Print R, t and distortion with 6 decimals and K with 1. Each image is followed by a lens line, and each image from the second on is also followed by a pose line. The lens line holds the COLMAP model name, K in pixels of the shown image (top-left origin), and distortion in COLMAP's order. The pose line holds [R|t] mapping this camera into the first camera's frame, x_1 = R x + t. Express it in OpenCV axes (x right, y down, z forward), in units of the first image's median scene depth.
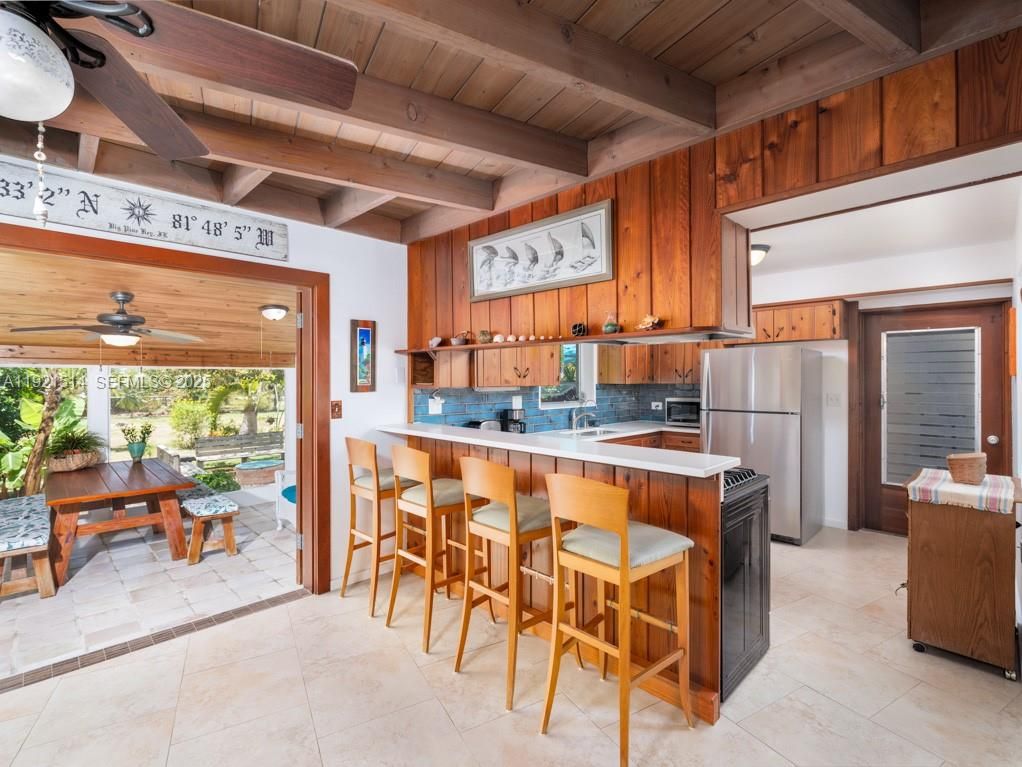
lens RADIAL K [[483.4, 0, 510.5], [0, 483.4, 379.8], [0, 0, 1]] dist [0.001184, 0.000445]
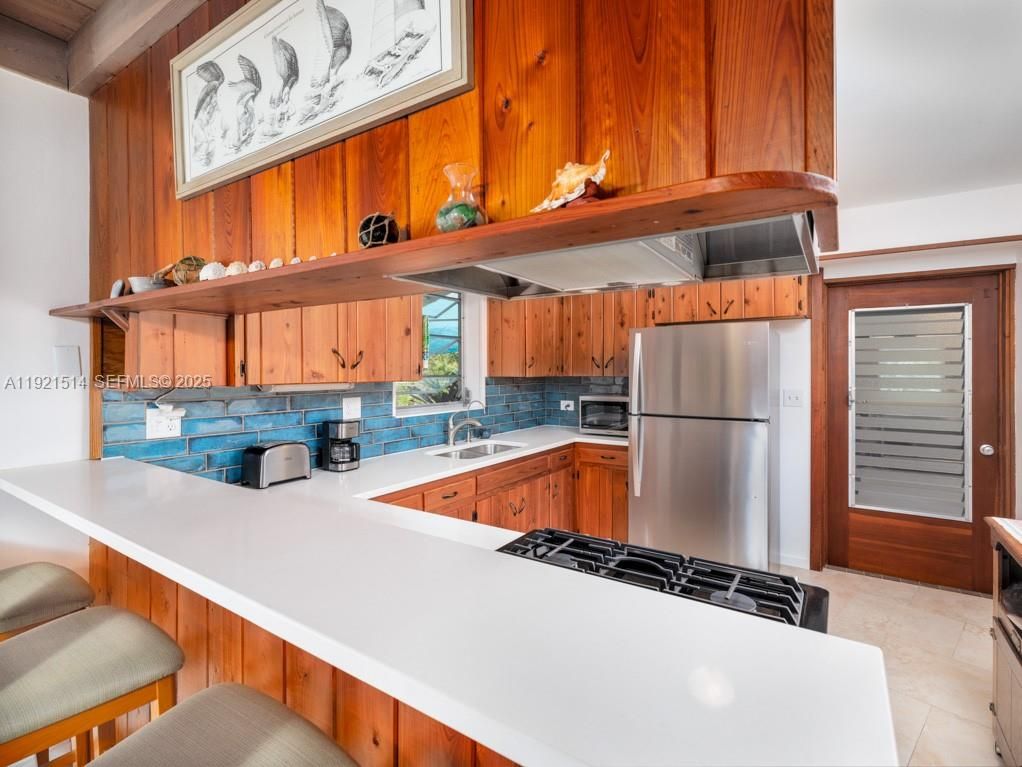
lens RADIAL K [[483.4, 0, 521.9], [0, 483.4, 370.2], [0, 0, 1]] dist [0.001184, 0.000445]
pose [[0.977535, 0.001248, 0.210770, 0.130318], [-0.001204, 0.999999, -0.000335, -0.002069], [-0.210770, 0.000074, 0.977536, 0.485827]]
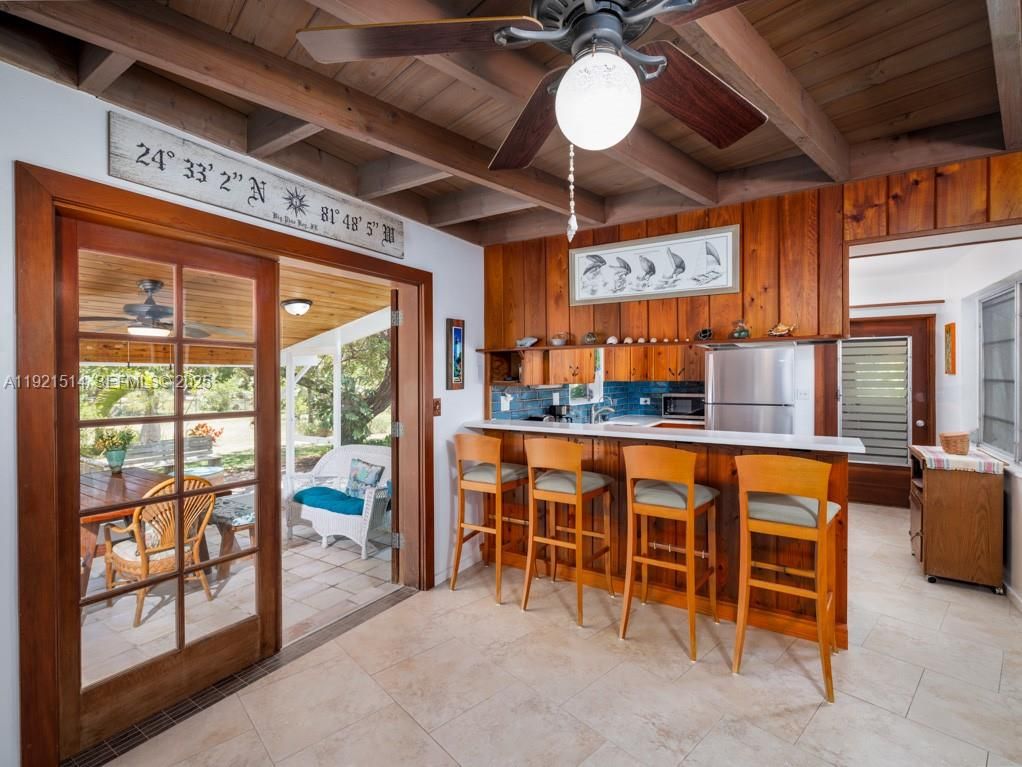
lens RADIAL K [[483.4, 0, 507.7], [0, 483.4, 378.9], [0, 0, 1]] dist [0.001184, 0.000445]
pose [[0.974760, -0.001796, 0.223249, -0.451428], [0.001582, 0.999998, 0.001137, 0.001847], [-0.223251, -0.000755, 0.974761, -0.021385]]
